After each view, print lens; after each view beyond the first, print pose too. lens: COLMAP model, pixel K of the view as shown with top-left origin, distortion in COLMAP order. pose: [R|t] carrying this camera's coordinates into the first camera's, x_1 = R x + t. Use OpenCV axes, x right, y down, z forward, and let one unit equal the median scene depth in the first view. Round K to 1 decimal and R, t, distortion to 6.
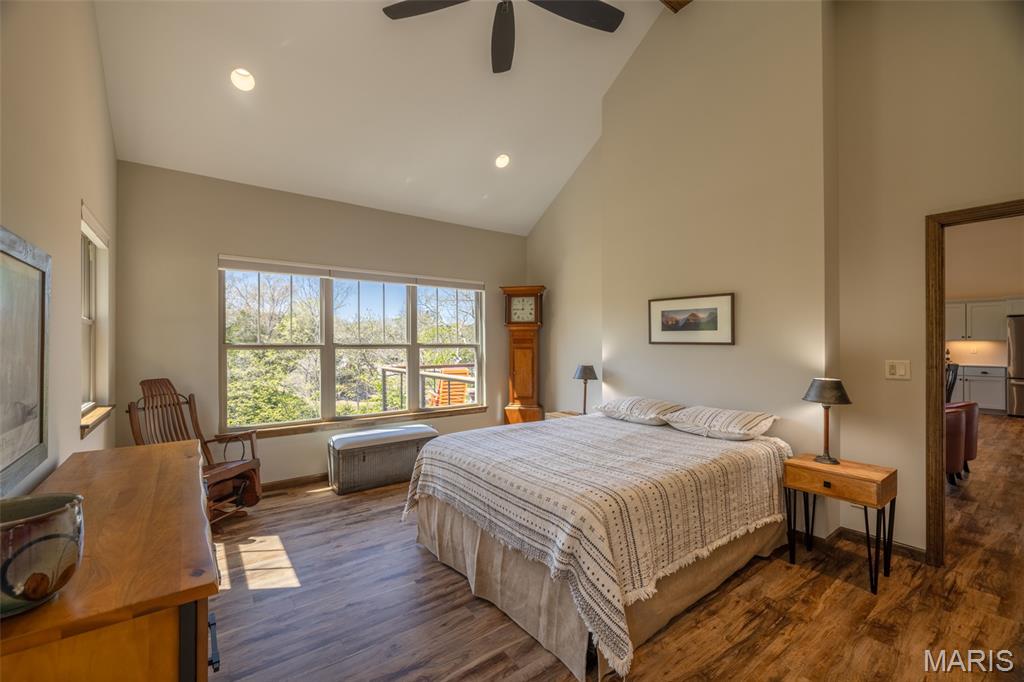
lens RADIAL K [[425.3, 0, 507.8], [0, 425.3, 342.0], [0, 0, 1]] dist [-0.000778, 0.000154]
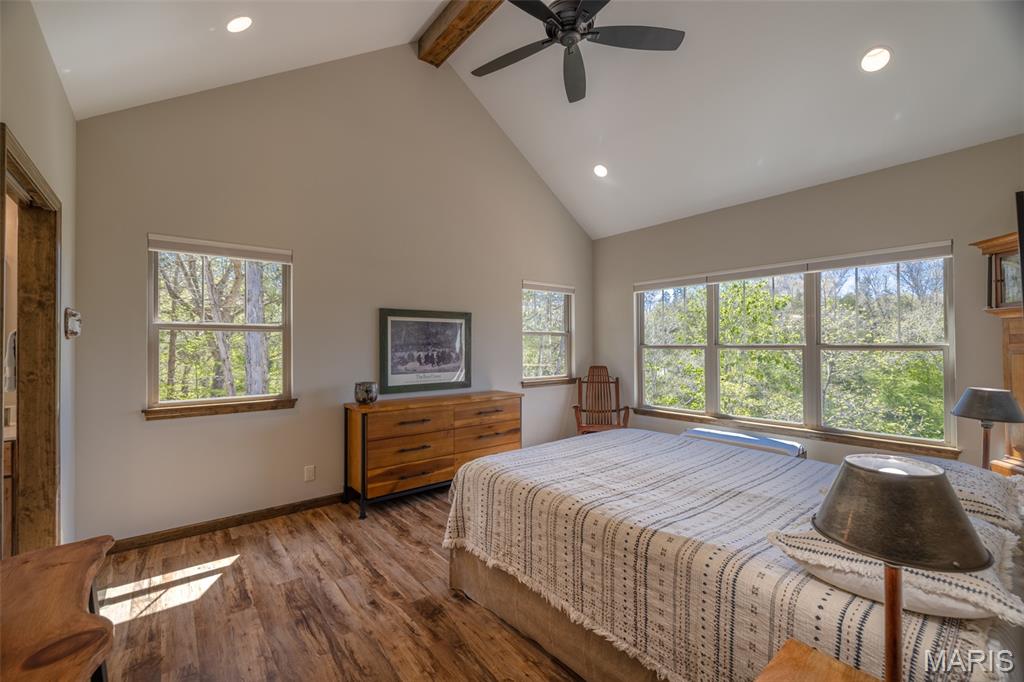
lens RADIAL K [[425.3, 0, 507.8], [0, 425.3, 342.0], [0, 0, 1]] dist [-0.000778, 0.000154]
pose [[0.037436, -0.003960, -0.999291, 0.689991], [0.007625, 0.999964, -0.003677, -0.001745], [0.999270, -0.007482, 0.037465, 0.475960]]
